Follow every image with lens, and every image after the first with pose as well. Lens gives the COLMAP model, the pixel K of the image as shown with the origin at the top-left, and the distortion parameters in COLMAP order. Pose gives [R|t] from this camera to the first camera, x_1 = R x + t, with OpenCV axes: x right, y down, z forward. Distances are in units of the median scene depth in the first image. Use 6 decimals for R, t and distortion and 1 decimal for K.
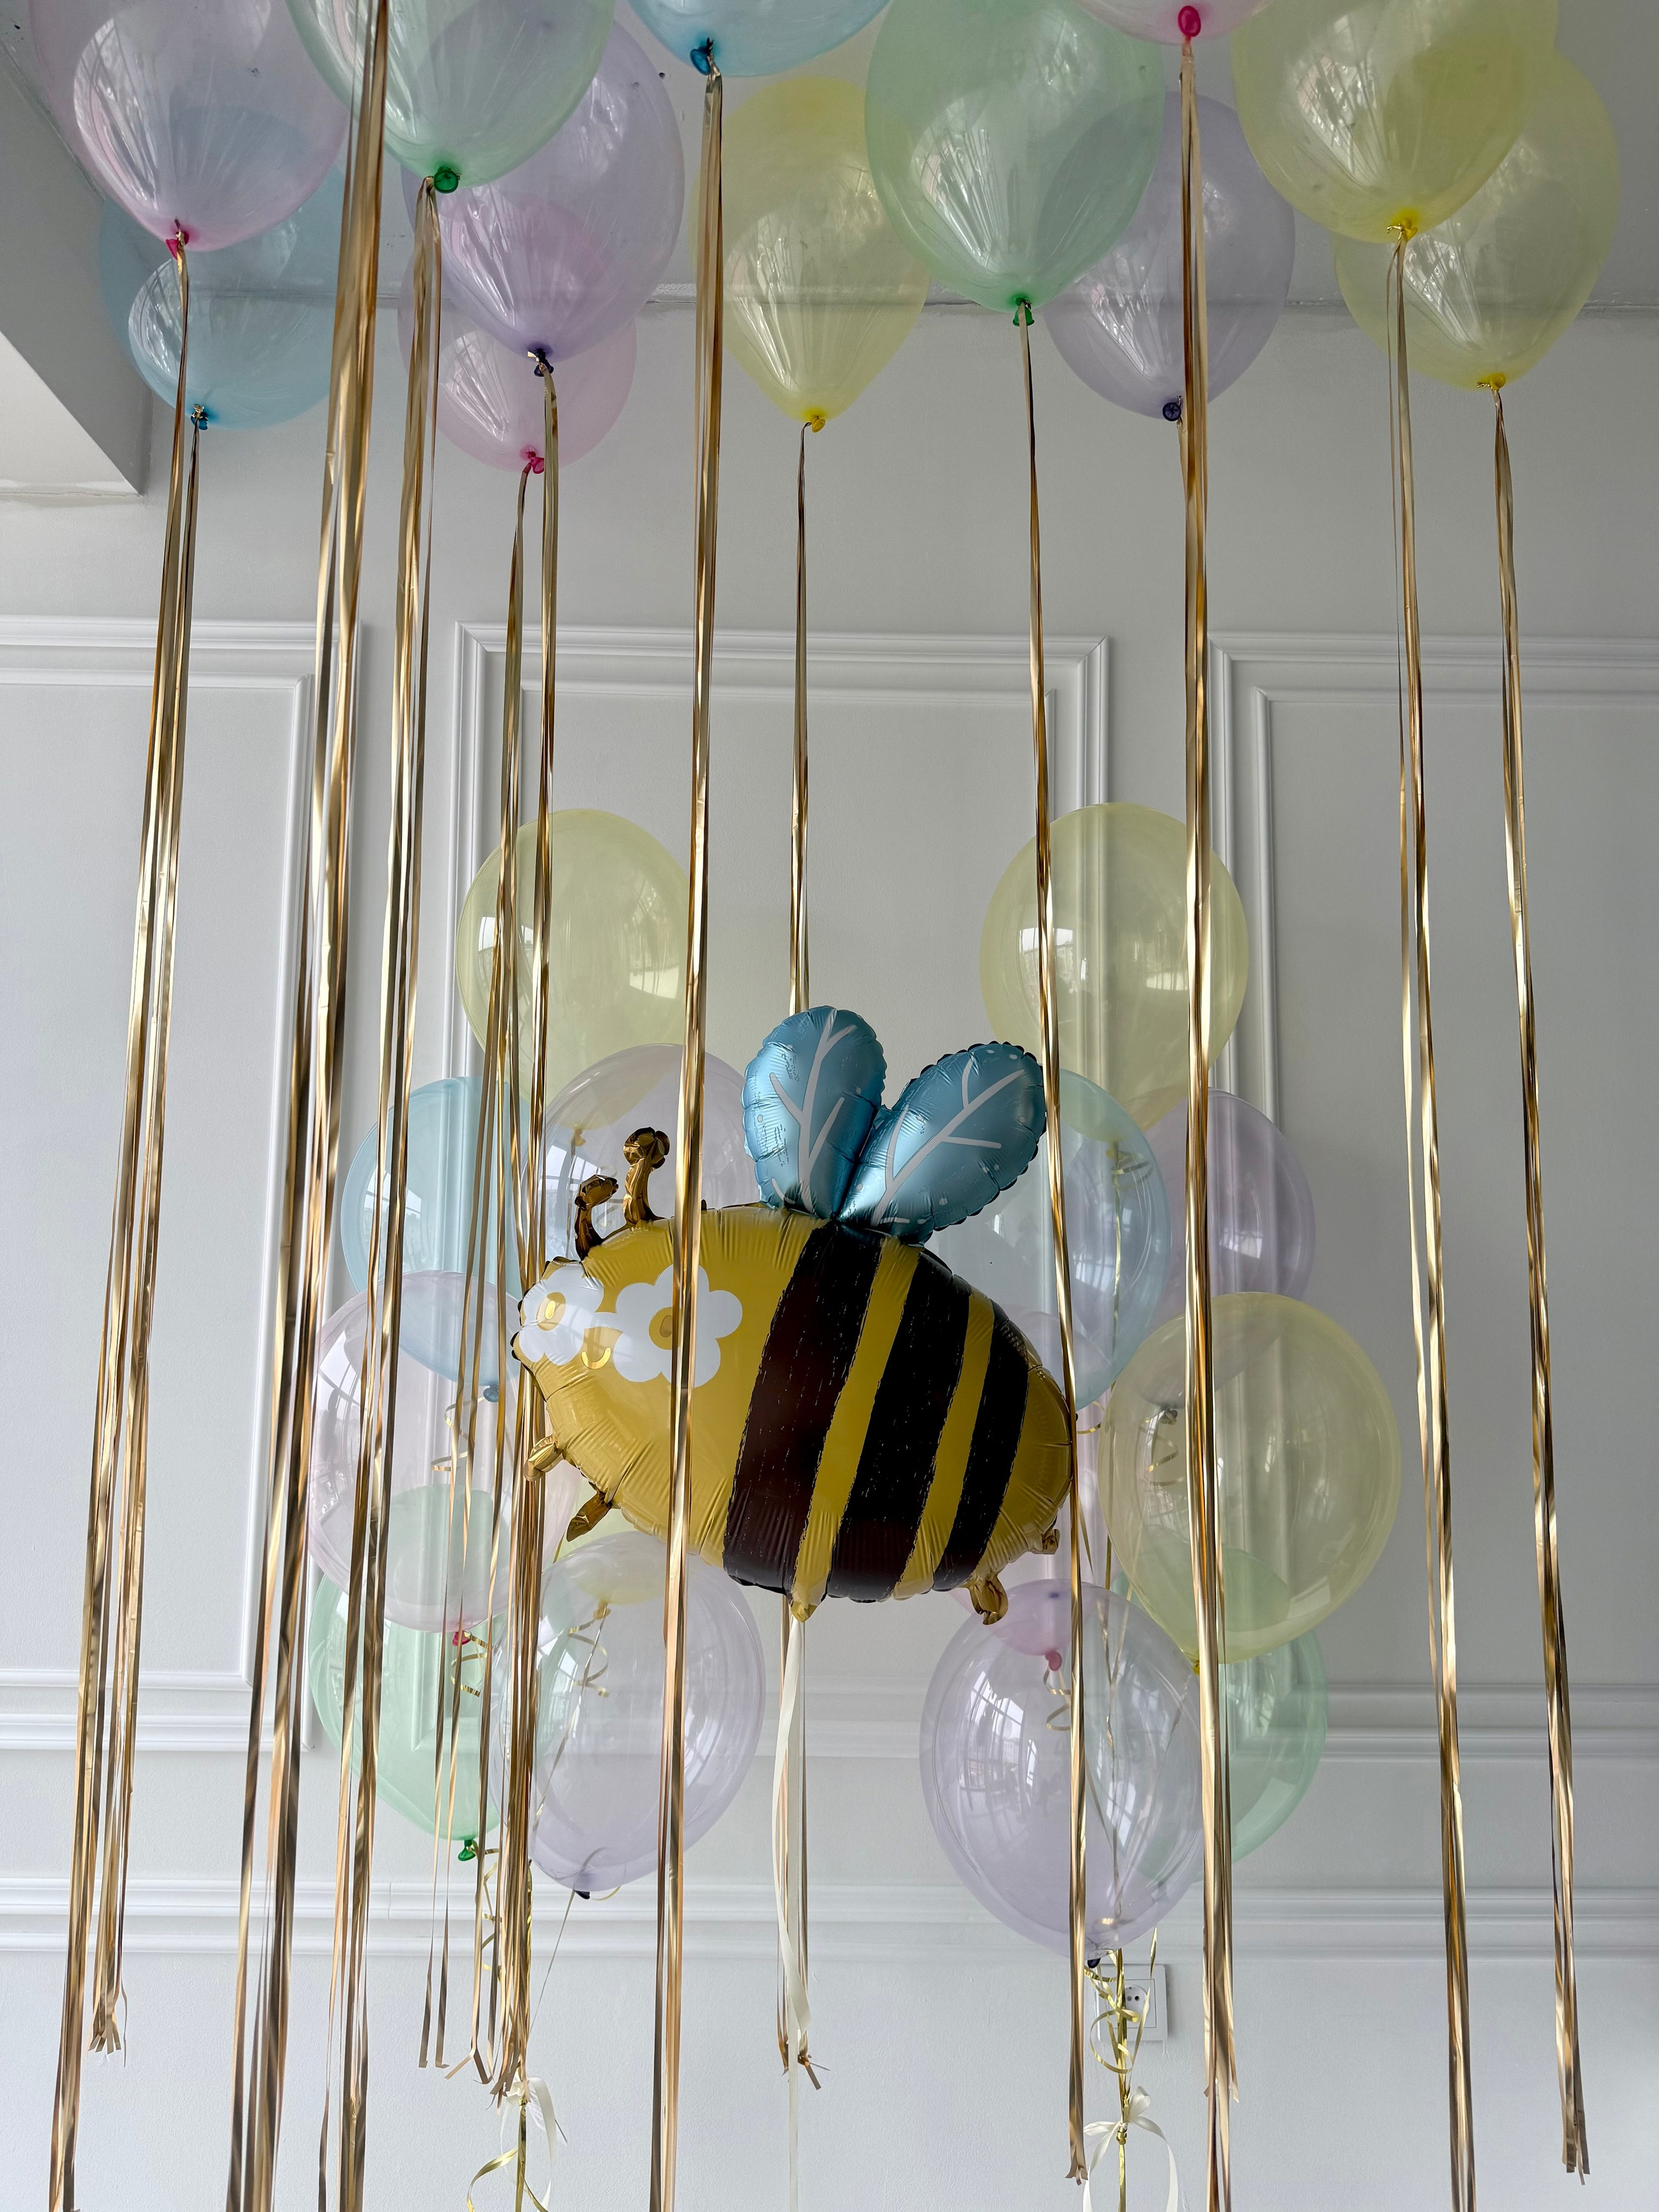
lens RADIAL K [[1534.8, 0, 821.8], [0, 1534.8, 1098.2], [0, 0, 1]] dist [0.009608, -0.026120]
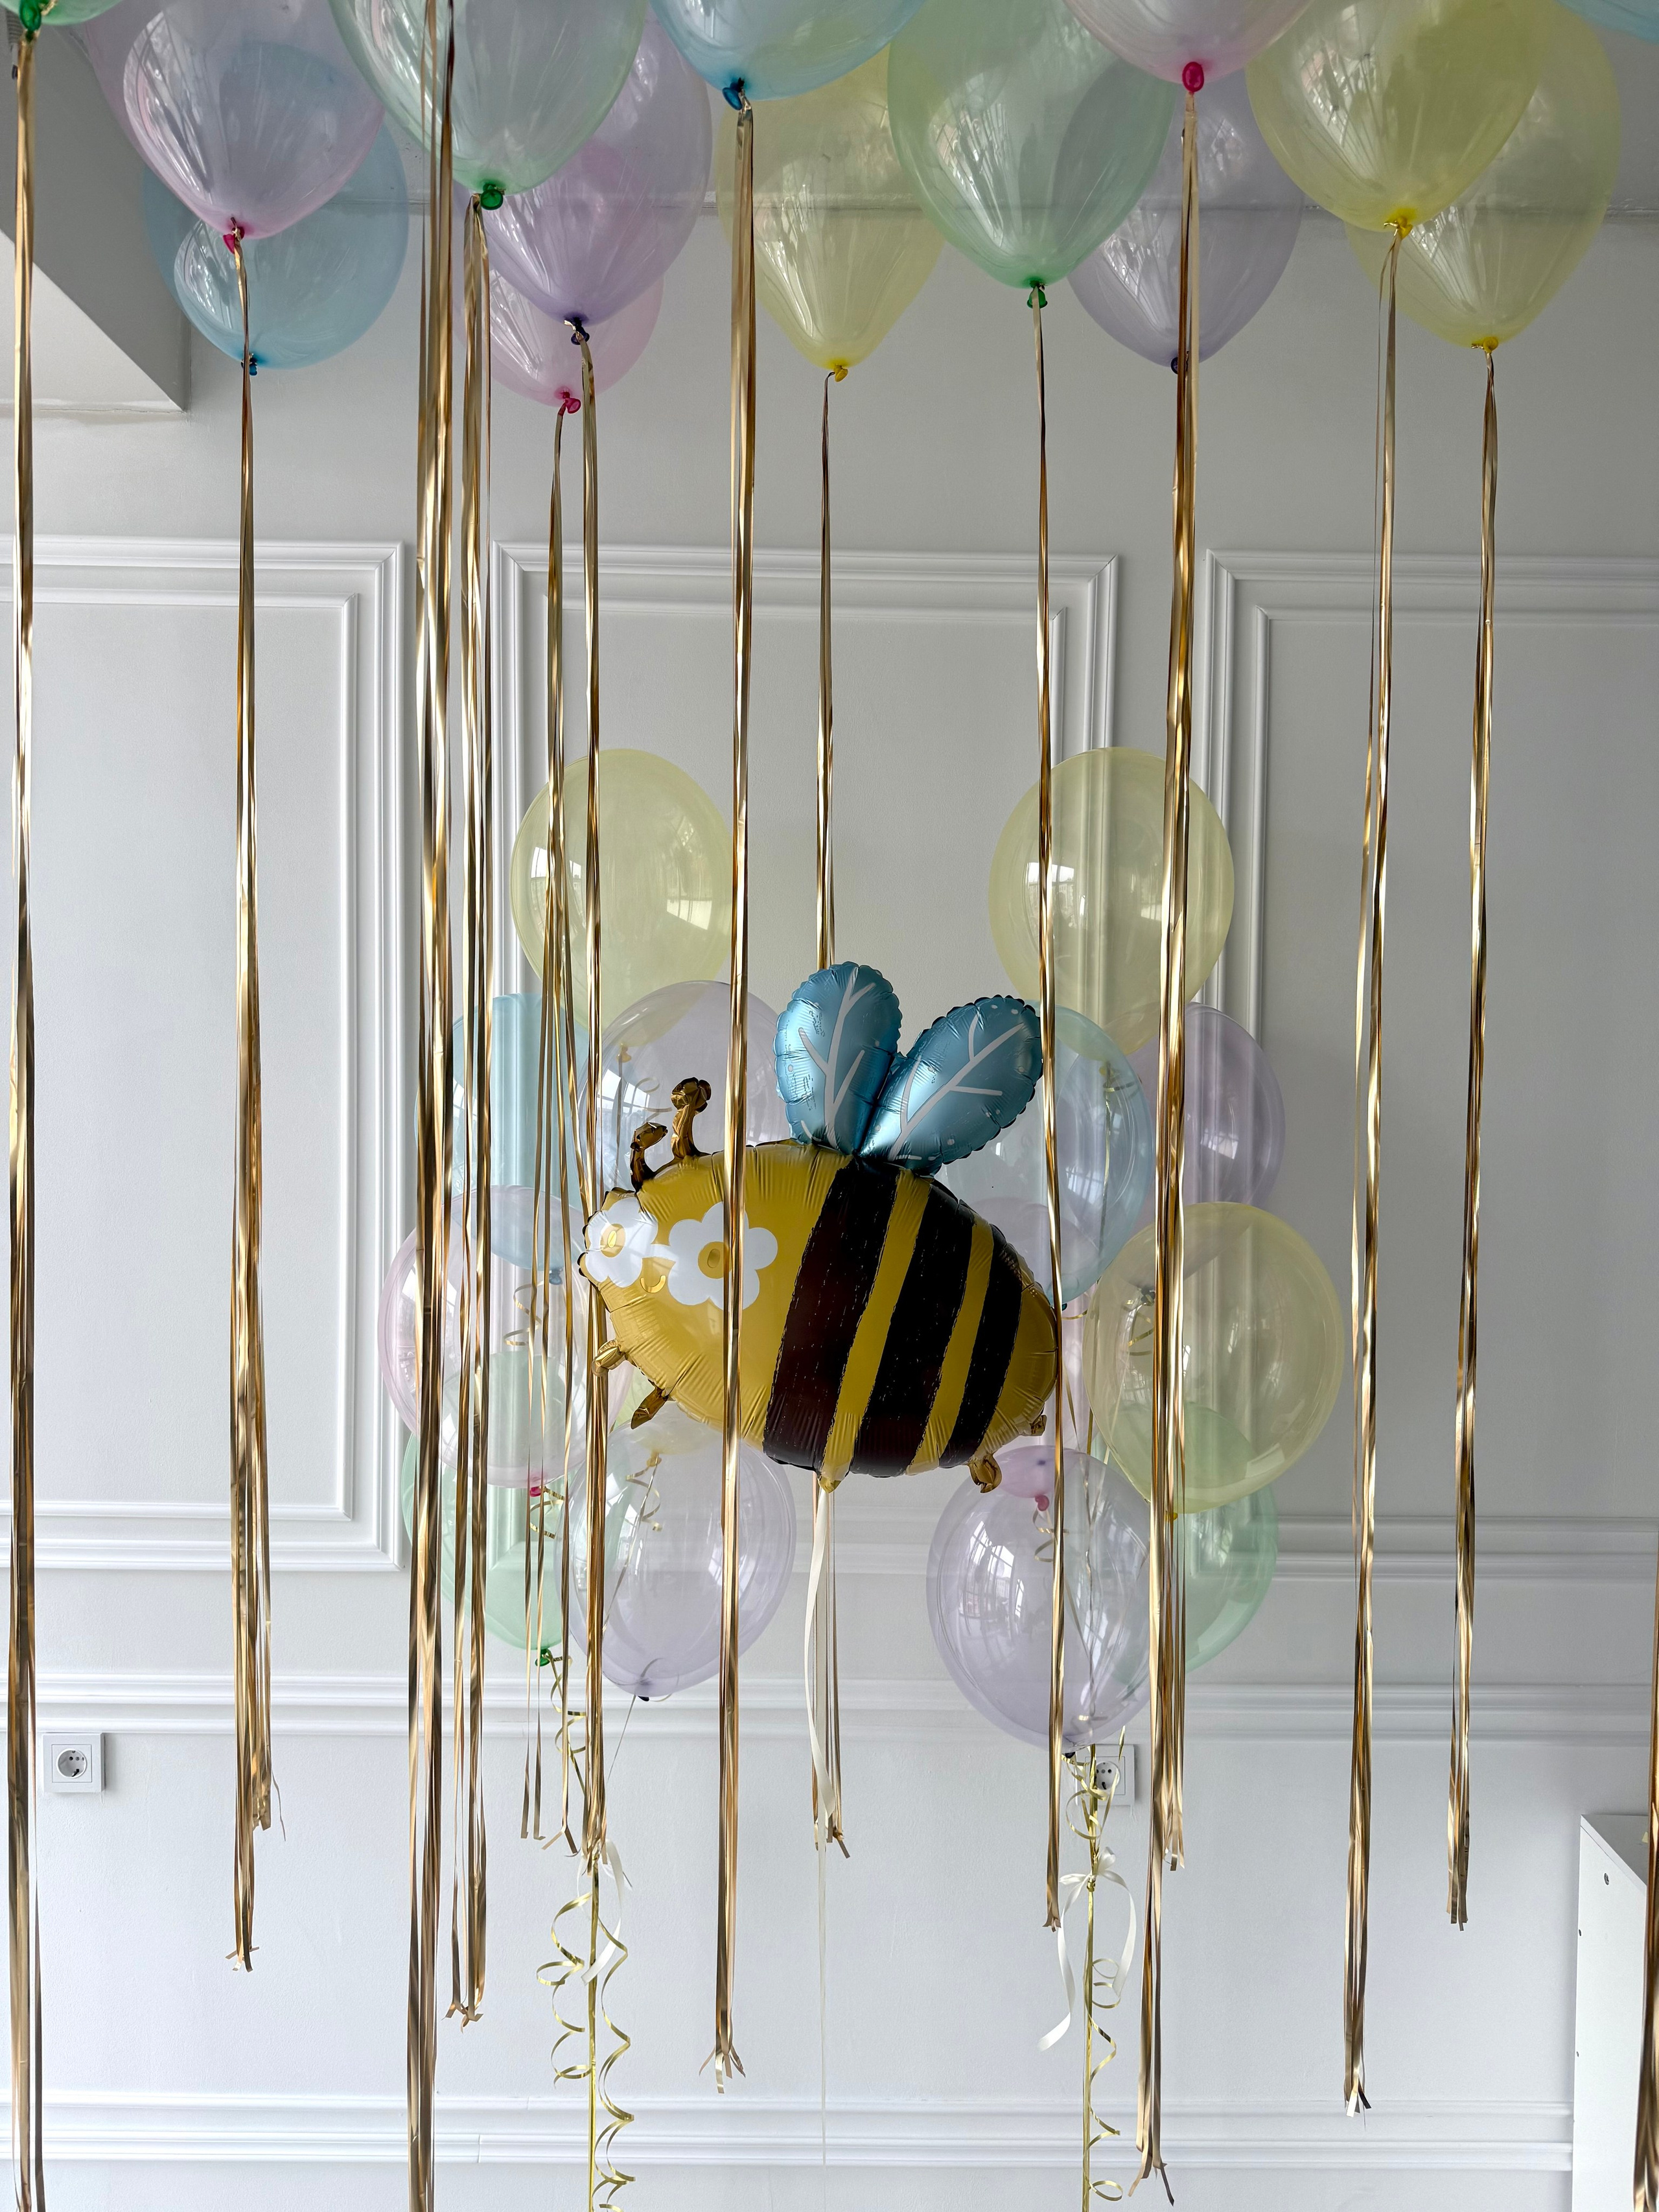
lens RADIAL K [[1534.8, 0, 832.9], [0, 1534.8, 1103.0], [0, 0, 1]] dist [0.009608, -0.026120]
pose [[0.999990, 0.000437, -0.004436, -0.003605], [0.000197, 0.989873, 0.141952, -0.109804], [0.004453, -0.141952, 0.989864, -0.118241]]
